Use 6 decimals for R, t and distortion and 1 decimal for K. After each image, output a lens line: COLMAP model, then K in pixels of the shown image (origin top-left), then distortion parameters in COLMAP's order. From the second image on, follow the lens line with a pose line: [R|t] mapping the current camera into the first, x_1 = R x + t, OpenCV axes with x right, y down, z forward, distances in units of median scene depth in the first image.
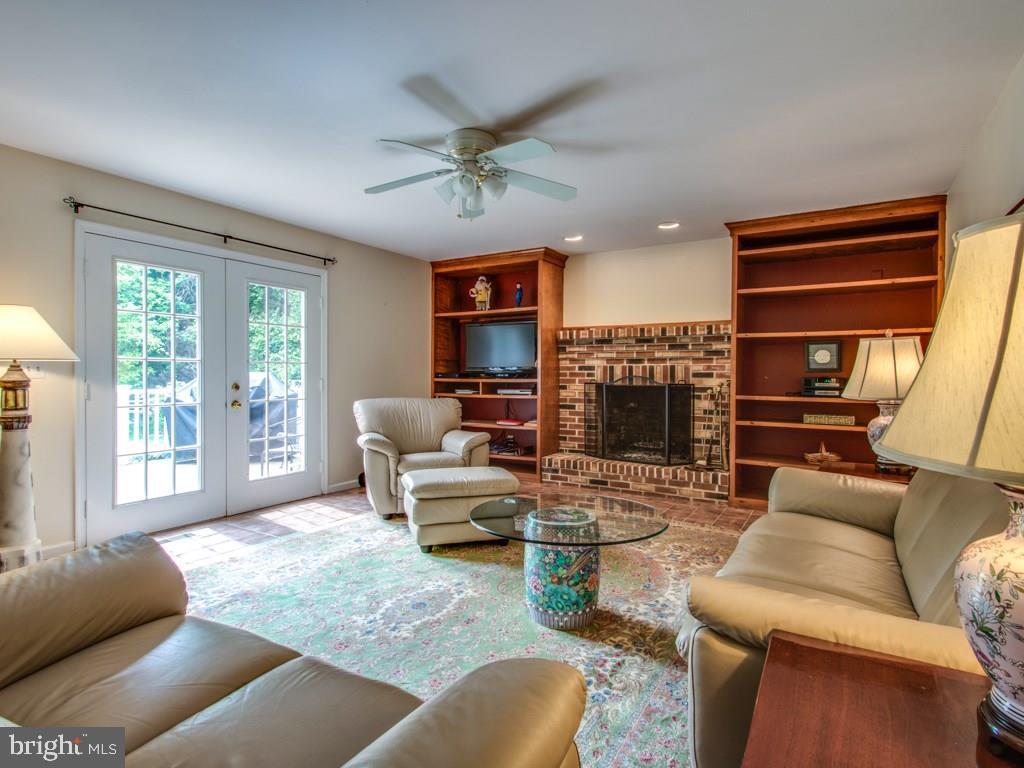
lens RADIAL K [[523.3, 0, 511.5], [0, 523.3, 365.8], [0, 0, 1]] dist [-0.000657, -0.000159]
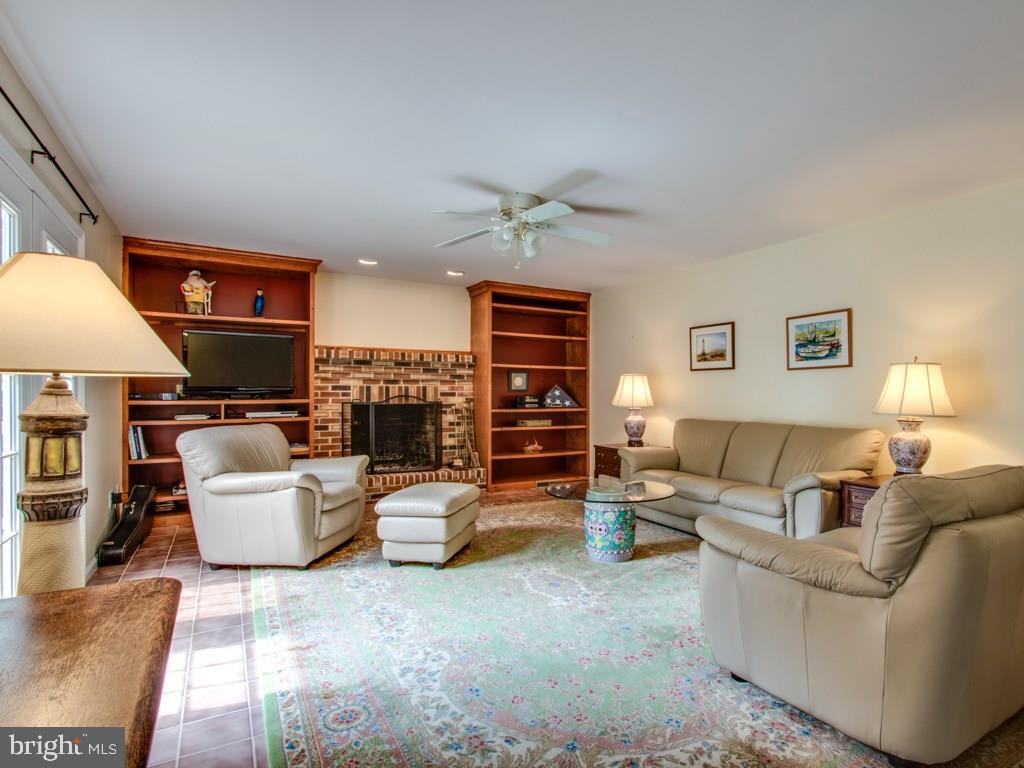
lens RADIAL K [[539.4, 0, 514.2], [0, 539.4, 377.5], [0, 0, 1]] dist [0.003331, 0.000831]
pose [[0.495458, 0.021304, 0.868370, -0.648384], [-0.013329, 0.999768, -0.016923, -0.002550], [-0.868529, -0.003190, 0.495627, 0.222086]]
